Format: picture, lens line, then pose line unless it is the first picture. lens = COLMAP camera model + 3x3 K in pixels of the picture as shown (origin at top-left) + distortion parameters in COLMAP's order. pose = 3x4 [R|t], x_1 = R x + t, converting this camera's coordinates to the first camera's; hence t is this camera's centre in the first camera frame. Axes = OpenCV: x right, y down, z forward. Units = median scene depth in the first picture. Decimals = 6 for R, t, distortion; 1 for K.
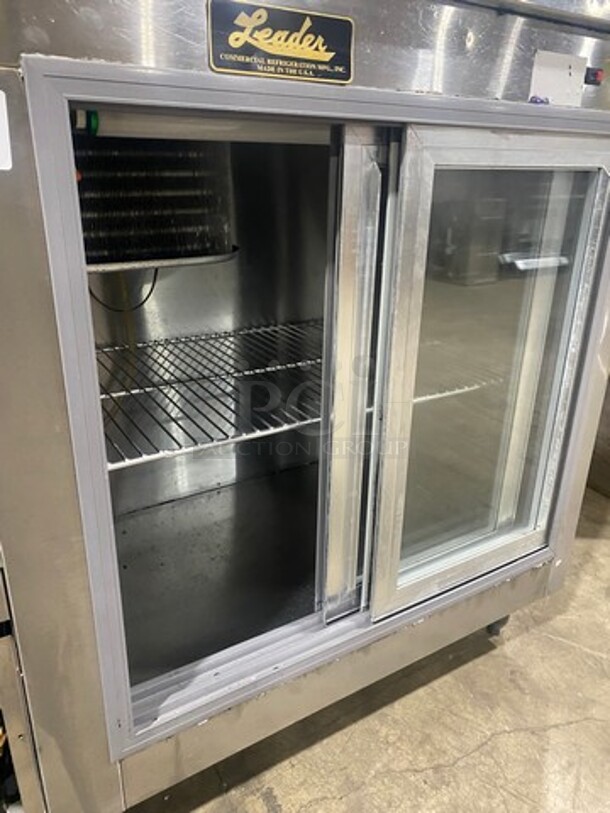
lens RADIAL K [[593.4, 0, 307.5], [0, 593.4, 390.2], [0, 0, 1]] dist [-0.005505, -0.003944]
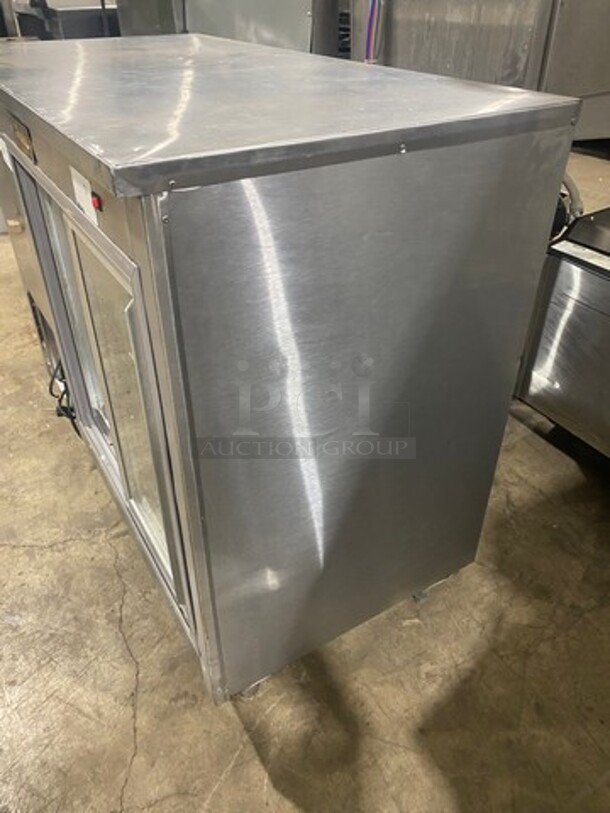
lens RADIAL K [[609.4, 0, 305.0], [0, 609.4, 406.5], [0, 0, 1]] dist [0.000155, 0.003301]
pose [[0.003411, 0.548494, -0.836147, 1.105407], [-0.346048, 0.785139, 0.513622, -0.645199], [0.938211, 0.287595, 0.192483, 0.926749]]
